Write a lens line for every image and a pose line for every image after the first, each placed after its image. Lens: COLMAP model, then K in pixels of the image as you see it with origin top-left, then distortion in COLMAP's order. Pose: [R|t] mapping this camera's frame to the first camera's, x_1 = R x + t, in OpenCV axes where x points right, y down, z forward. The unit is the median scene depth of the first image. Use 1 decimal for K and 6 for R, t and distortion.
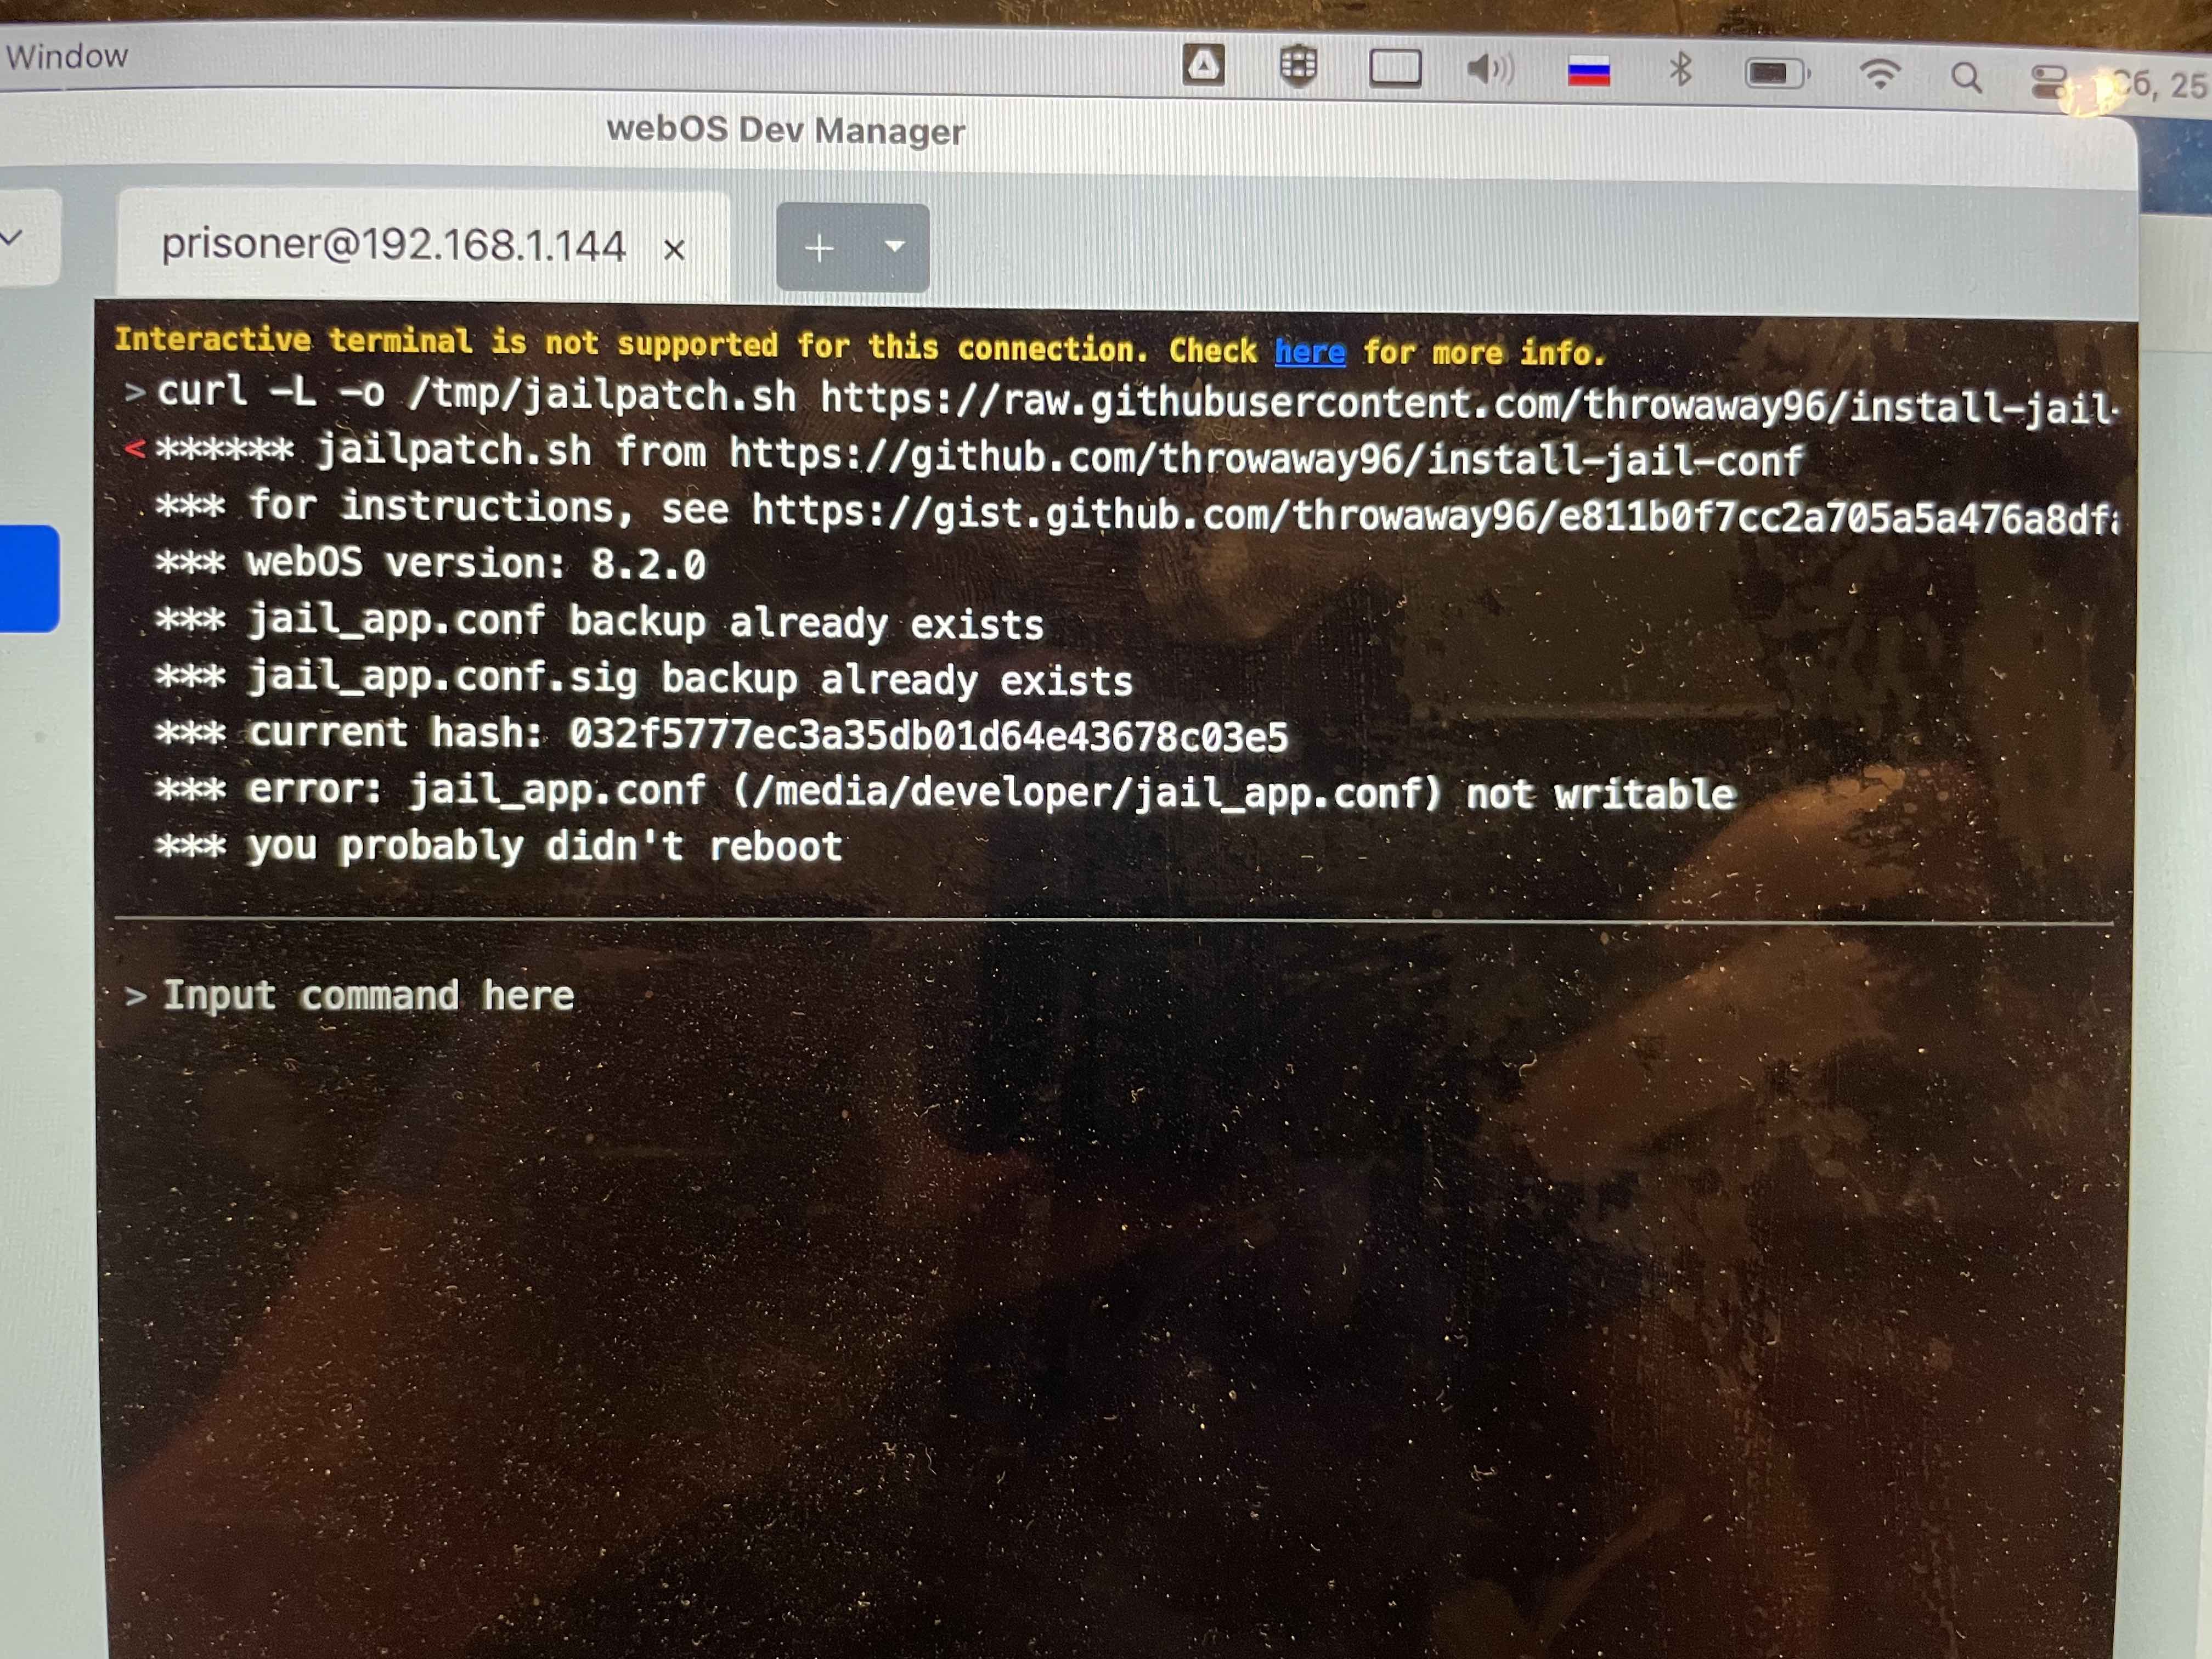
lens RADIAL K [[1665.5, 0, 1126.9], [0, 1665.5, 821.2], [0, 0, 1]] dist [0.032874, -0.056950]
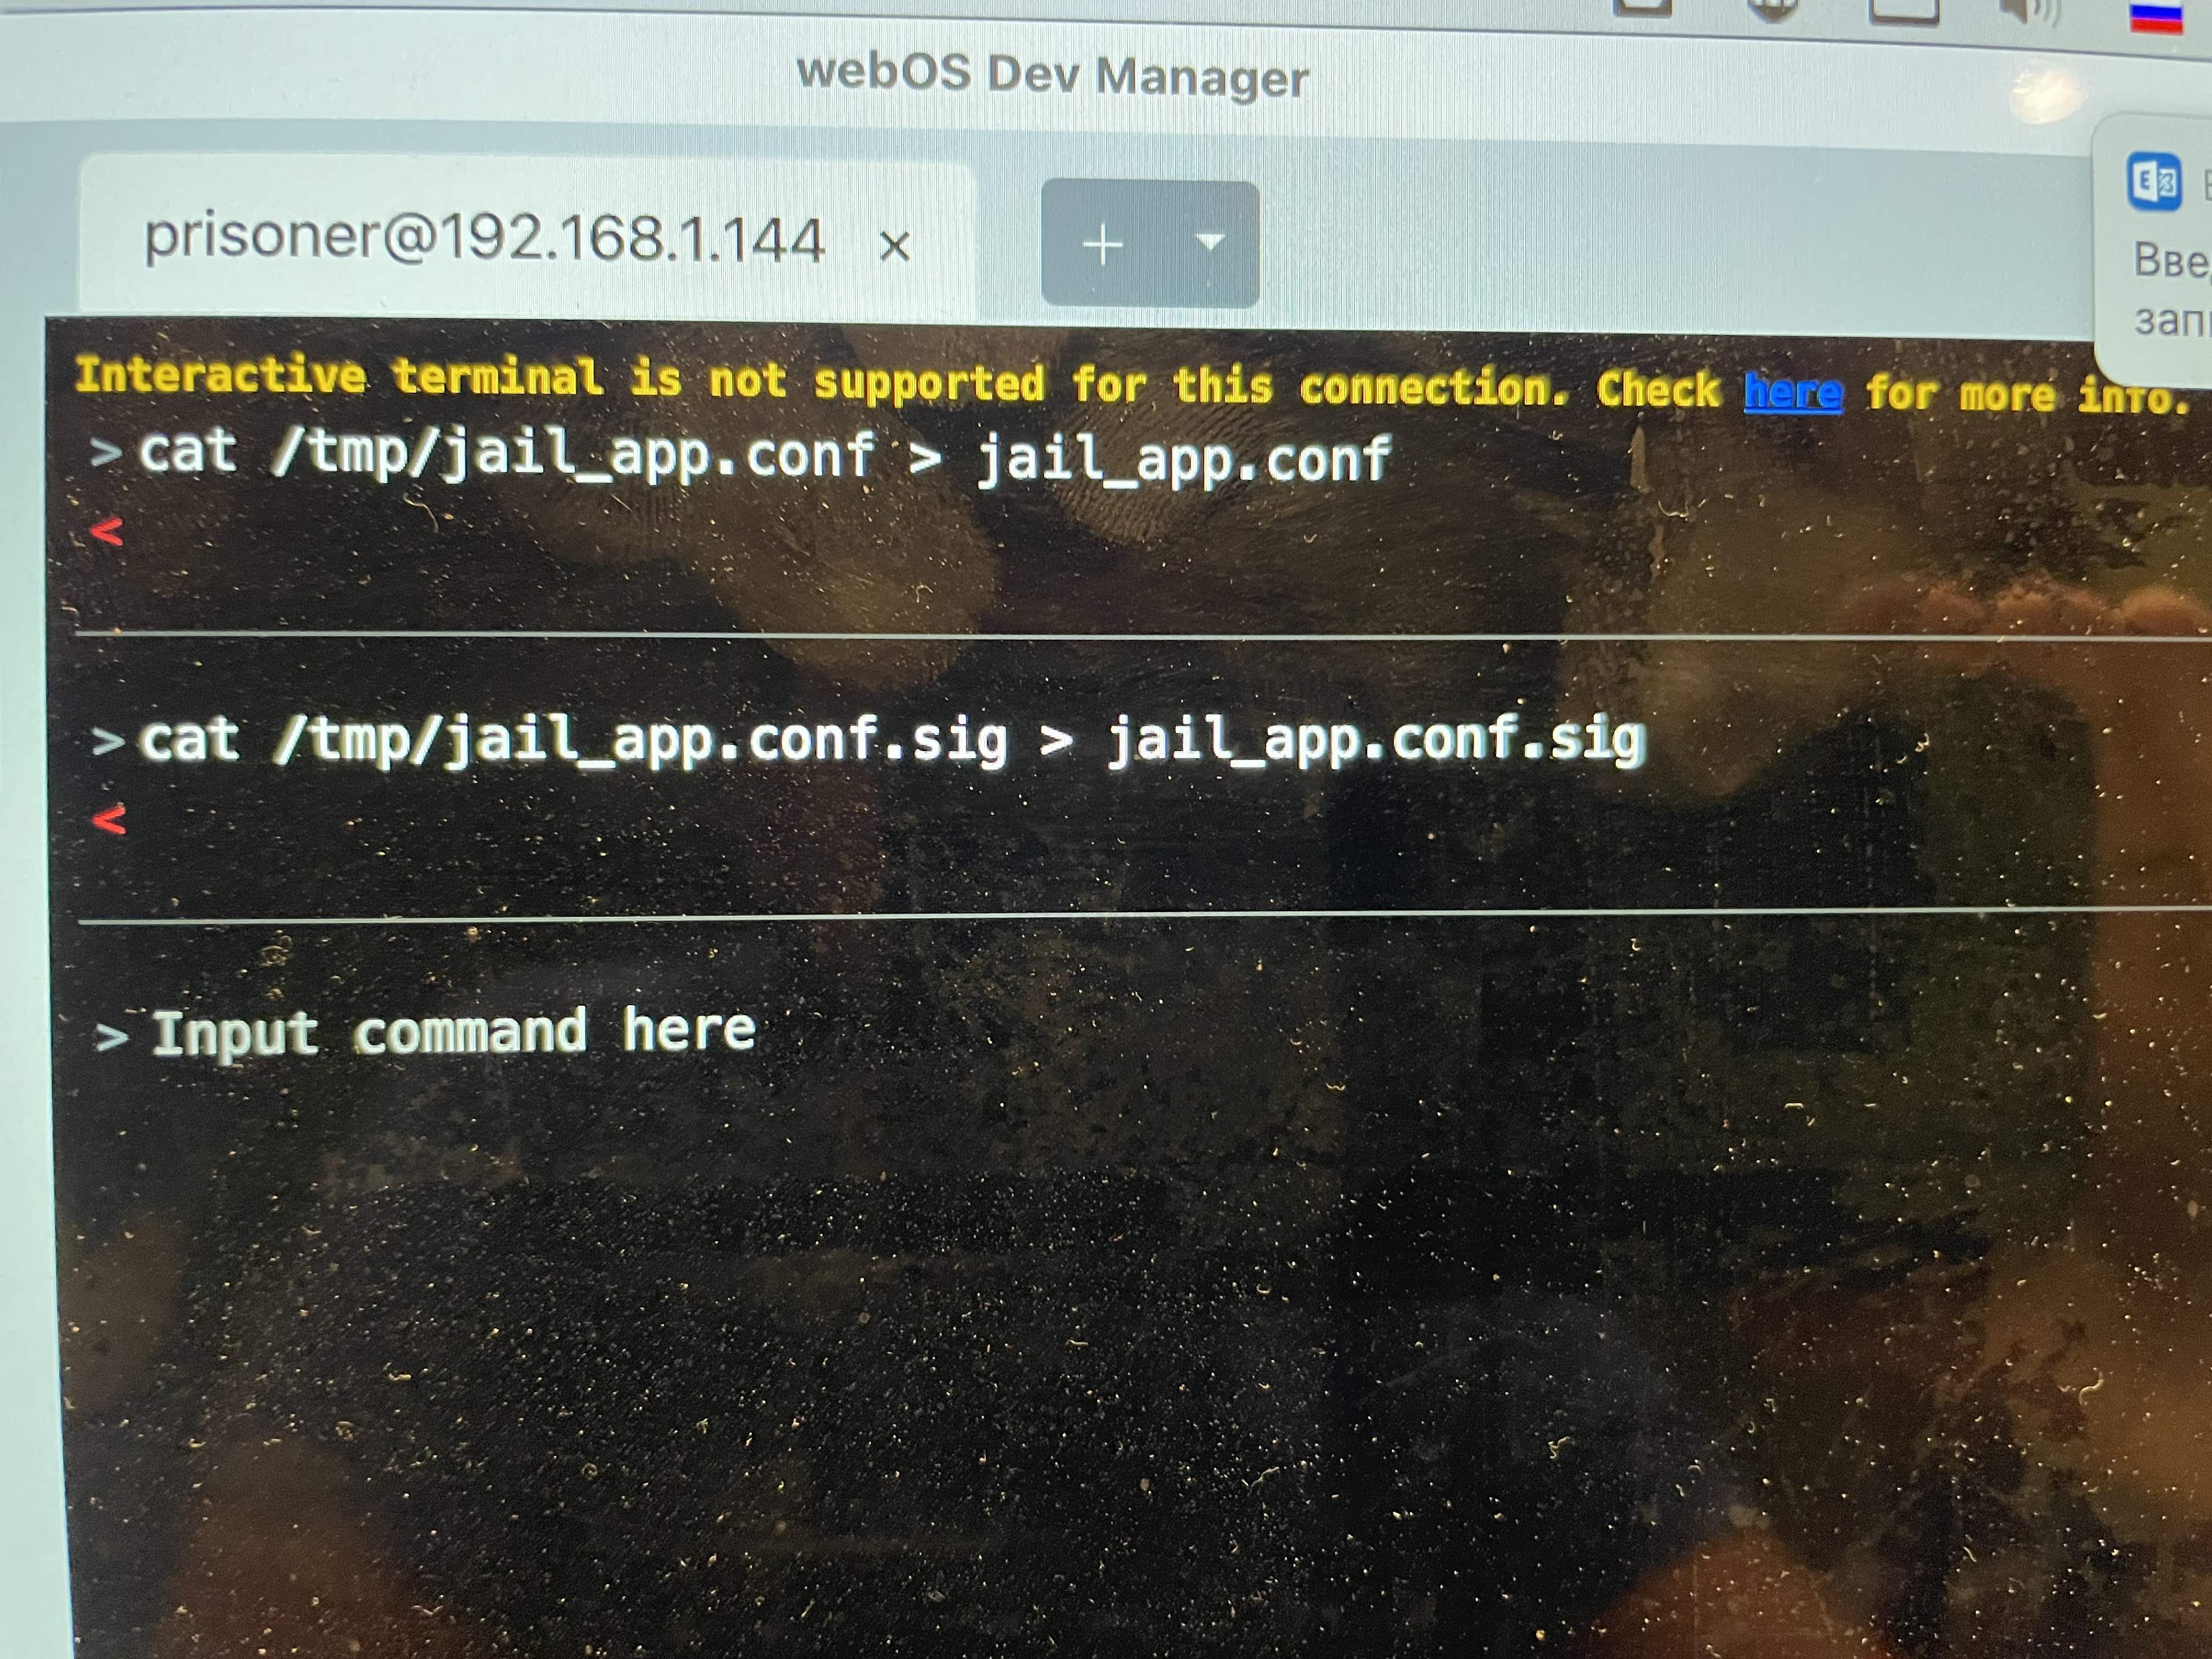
lens RADIAL K [[1665.5, 0, 1110.3], [0, 1665.5, 821.2], [0, 0, 1]] dist [0.032874, -0.056950]
pose [[0.980398, -0.020779, -0.195927, -0.044047], [-0.001698, 0.993495, -0.113861, -0.021962], [0.197019, 0.111962, 0.973986, 0.310924]]
